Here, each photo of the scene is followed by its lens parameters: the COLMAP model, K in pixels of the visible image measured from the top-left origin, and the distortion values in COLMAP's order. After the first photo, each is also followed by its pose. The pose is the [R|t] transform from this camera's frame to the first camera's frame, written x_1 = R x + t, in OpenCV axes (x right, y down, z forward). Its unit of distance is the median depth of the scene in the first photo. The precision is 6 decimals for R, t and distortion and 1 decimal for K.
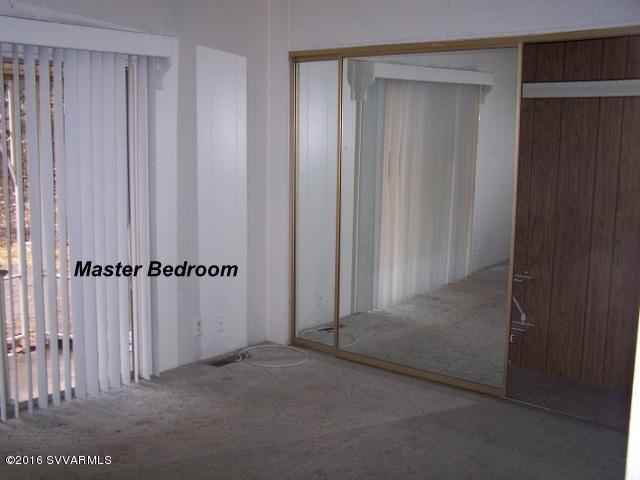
lens RADIAL K [[723.0, 0, 320.0], [0, 723.0, 239.7], [0, 0, 1]] dist [-0.089175, 0.000000]
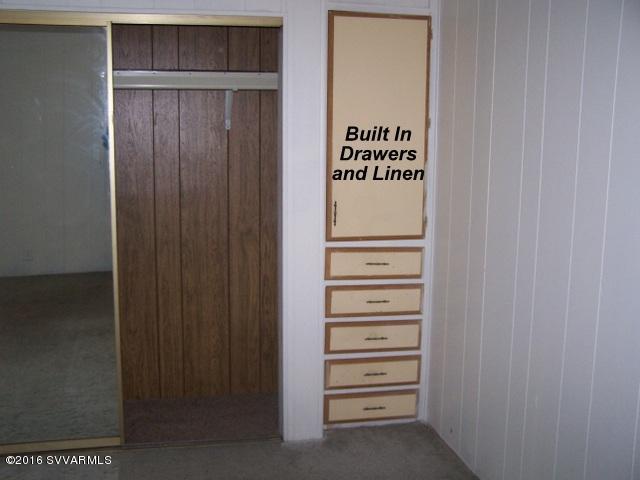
lens RADIAL K [[723.0, 0, 319.9], [0, 723.0, 240.2], [0, 0, 1]] dist [-0.089175, 0.000000]
pose [[0.833096, -0.085768, 0.546439, 0.059345], [0.079187, 0.996223, 0.035637, -0.020136], [-0.547431, 0.013581, 0.836740, 0.136458]]
